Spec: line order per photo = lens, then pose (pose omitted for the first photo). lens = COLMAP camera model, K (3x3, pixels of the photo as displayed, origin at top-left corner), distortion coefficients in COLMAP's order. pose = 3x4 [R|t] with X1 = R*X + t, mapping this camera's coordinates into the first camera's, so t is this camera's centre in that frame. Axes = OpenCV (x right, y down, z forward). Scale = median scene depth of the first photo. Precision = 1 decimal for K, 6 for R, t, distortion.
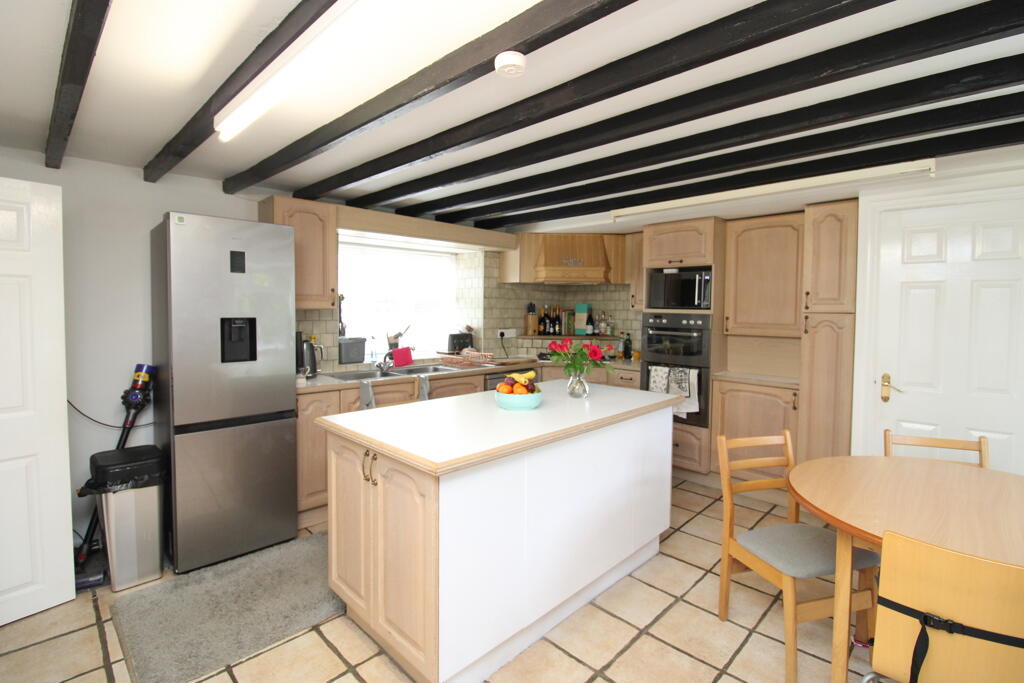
lens RADIAL K [[473.1, 0, 516.0], [0, 473.1, 328.6], [0, 0, 1]] dist [0.001848, -0.014986]
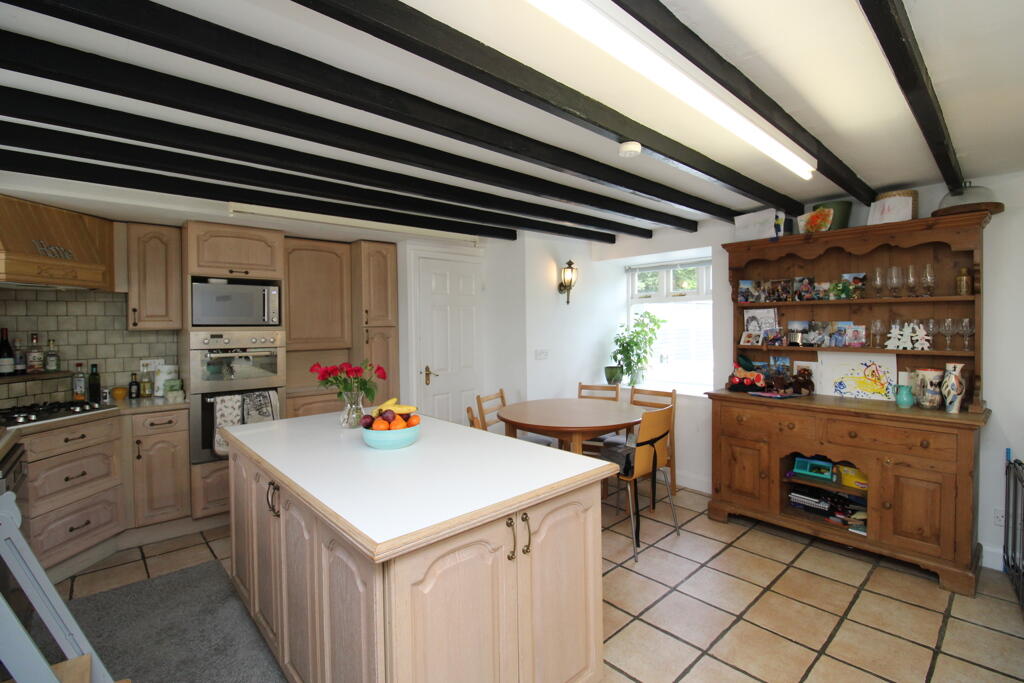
lens RADIAL K [[473.1, 0, 516.0], [0, 473.1, 328.6], [0, 0, 1]] dist [0.001848, -0.014986]
pose [[0.058056, -0.021315, 0.998086, -0.418675], [0.055557, 0.998292, 0.018088, -0.020853], [-0.996766, 0.054401, 0.059141, 0.371358]]
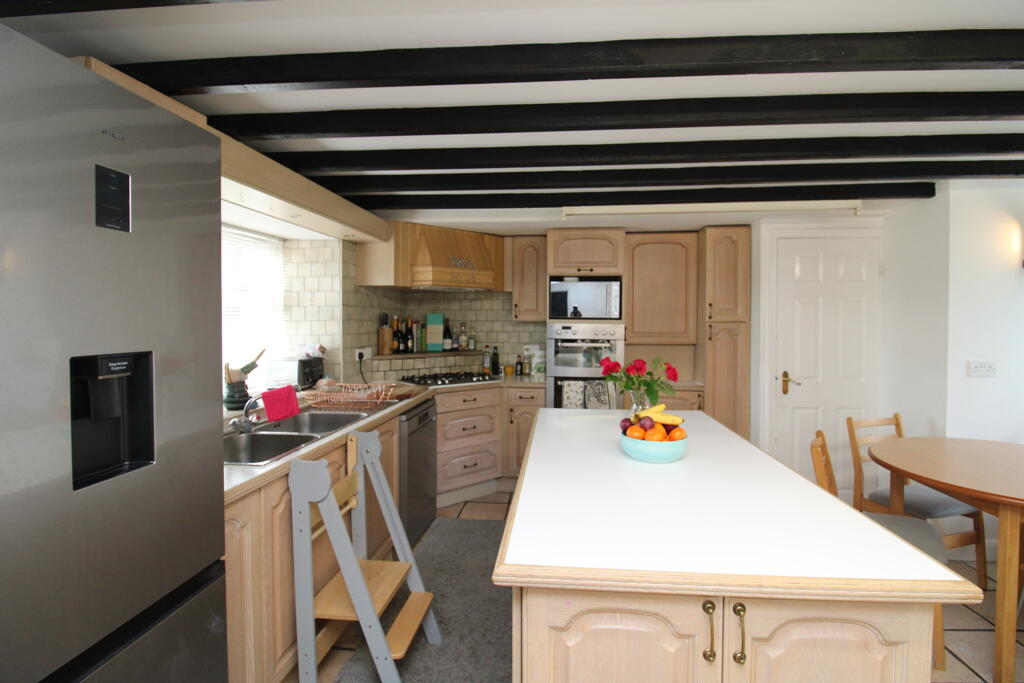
lens RADIAL K [[473.1, 0, 516.0], [0, 473.1, 328.6], [0, 0, 1]] dist [0.001848, -0.014986]
pose [[0.775074, -0.019480, 0.631570, -0.315672], [0.032688, 0.999422, -0.009290, -0.015456], [-0.631024, 0.027845, 0.775263, 0.290354]]
